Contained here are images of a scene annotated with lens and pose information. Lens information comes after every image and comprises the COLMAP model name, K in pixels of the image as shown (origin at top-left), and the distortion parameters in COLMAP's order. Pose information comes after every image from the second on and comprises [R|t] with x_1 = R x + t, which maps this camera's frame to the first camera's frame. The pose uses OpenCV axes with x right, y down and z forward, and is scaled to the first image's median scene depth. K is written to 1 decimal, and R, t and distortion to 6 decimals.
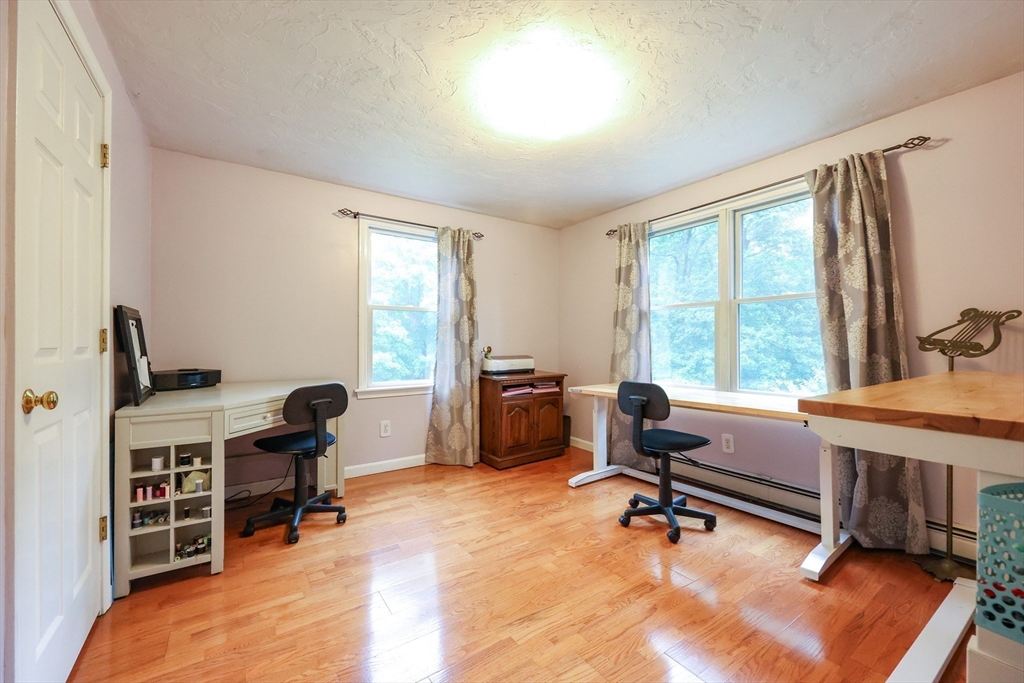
lens RADIAL K [[432.5, 0, 518.9], [0, 432.5, 339.7], [0, 0, 1]] dist [-0.000575, -0.000034]
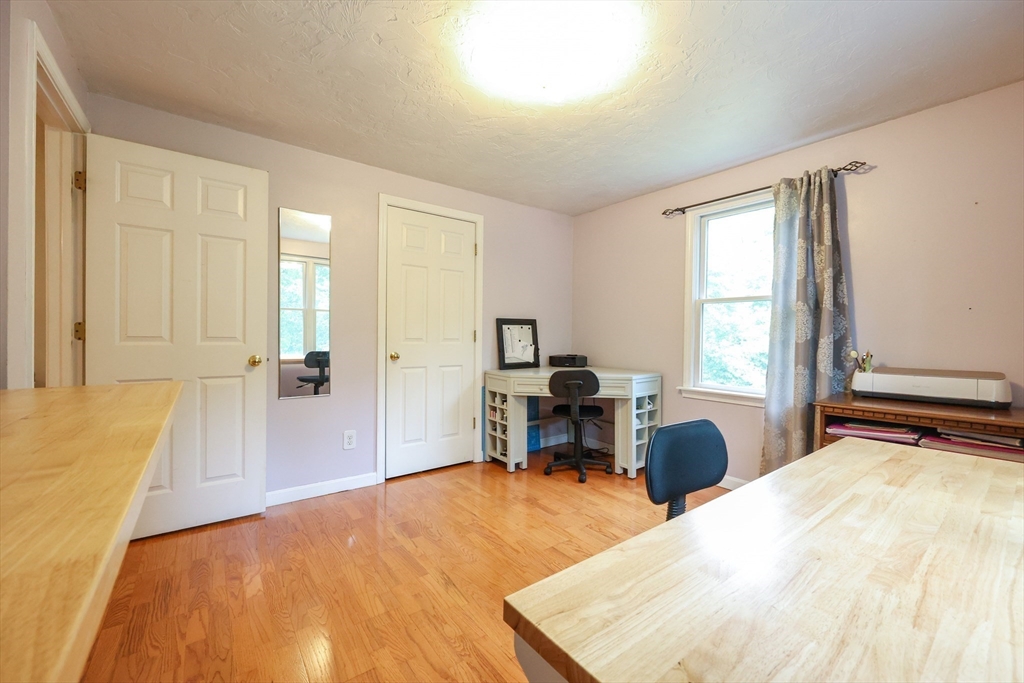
lens RADIAL K [[432.5, 0, 518.9], [0, 432.5, 339.7], [0, 0, 1]] dist [-0.000575, -0.000034]
pose [[-0.001072, 0.011661, -0.999931, 0.845499], [-0.004277, 0.999923, 0.011665, -0.004327], [0.999990, 0.004289, -0.001022, 0.869942]]
